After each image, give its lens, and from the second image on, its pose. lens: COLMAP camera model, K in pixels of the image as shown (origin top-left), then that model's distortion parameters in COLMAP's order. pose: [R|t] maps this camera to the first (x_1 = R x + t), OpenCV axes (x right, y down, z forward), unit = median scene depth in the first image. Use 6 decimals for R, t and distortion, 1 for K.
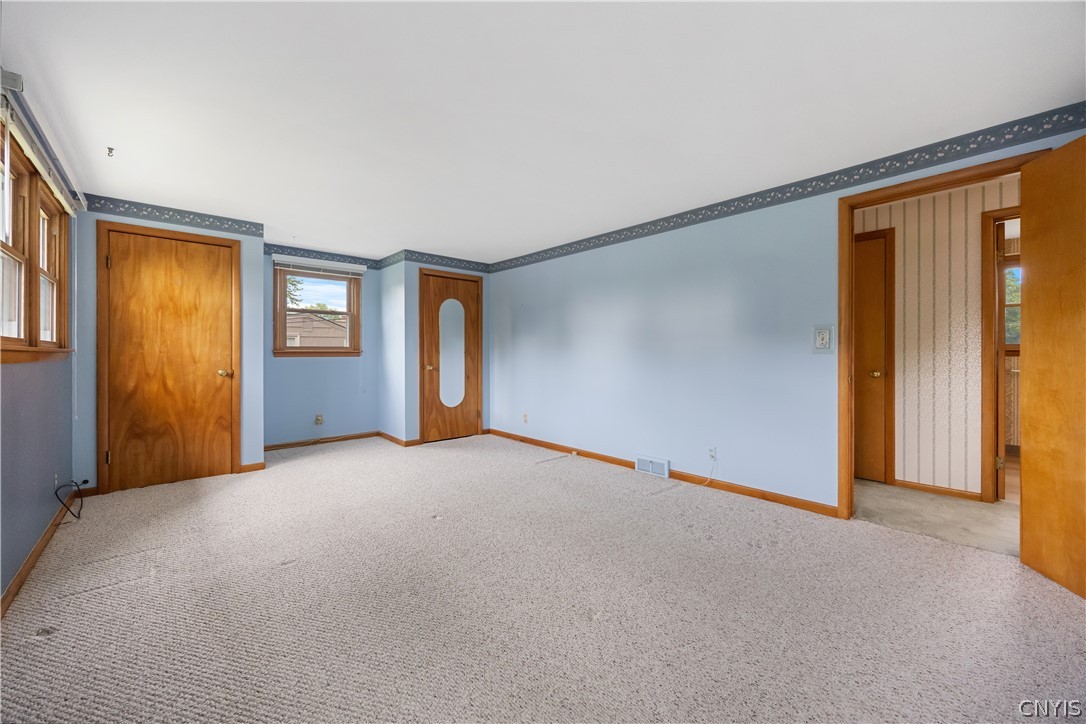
lens RADIAL K [[414.0, 0, 546.8], [0, 414.0, 352.2], [0, 0, 1]] dist [-0.014713, 0.000019]
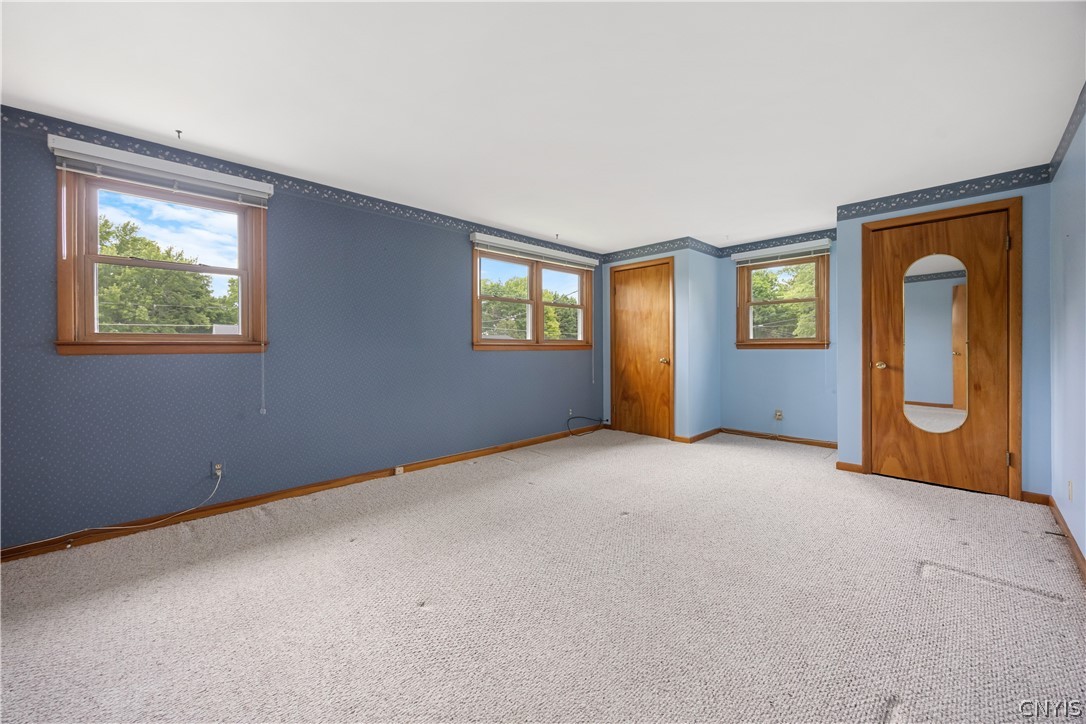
lens RADIAL K [[414.0, 0, 546.8], [0, 414.0, 352.2], [0, 0, 1]] dist [-0.014713, 0.000019]
pose [[0.016565, 0.012101, -0.999790, 0.527448], [0.006581, 0.999904, 0.012212, 0.004473], [0.999841, -0.006782, 0.016484, 0.607647]]
